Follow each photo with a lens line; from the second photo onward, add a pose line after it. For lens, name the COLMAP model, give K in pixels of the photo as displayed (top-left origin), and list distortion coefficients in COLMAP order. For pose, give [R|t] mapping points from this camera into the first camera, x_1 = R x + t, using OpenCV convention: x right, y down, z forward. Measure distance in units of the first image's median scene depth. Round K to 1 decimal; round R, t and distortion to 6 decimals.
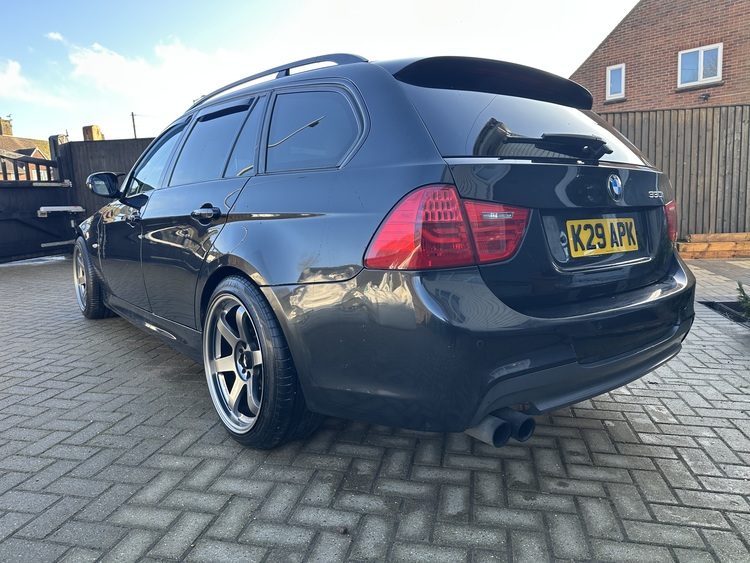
lens RADIAL K [[526.3, 0, 376.3], [0, 526.3, 281.3], [0, 0, 1]] dist [-0.002423, -0.011312]
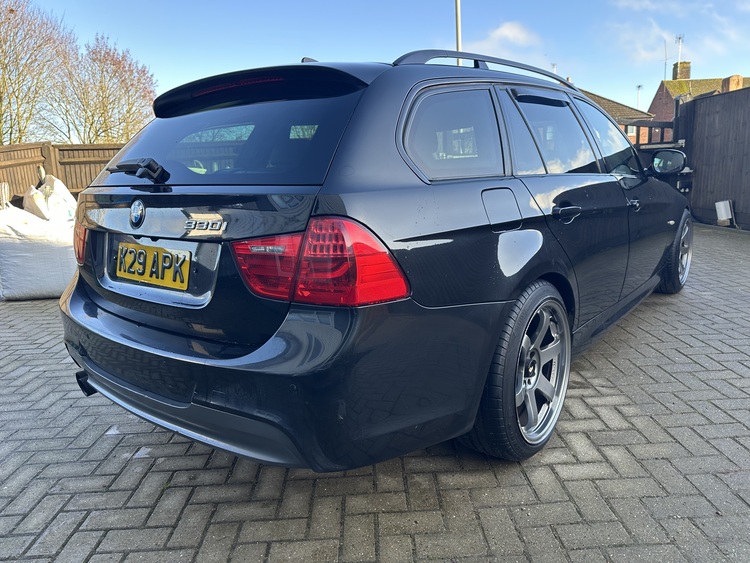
lens RADIAL K [[526.3, 0, 376.4], [0, 526.3, 282.1], [0, 0, 1]] dist [-0.002423, -0.011312]
pose [[0.220044, 0.191941, -0.956420, 1.303088], [-0.093326, 0.980096, 0.175221, -0.235141], [0.971015, 0.050702, 0.233577, 1.061201]]
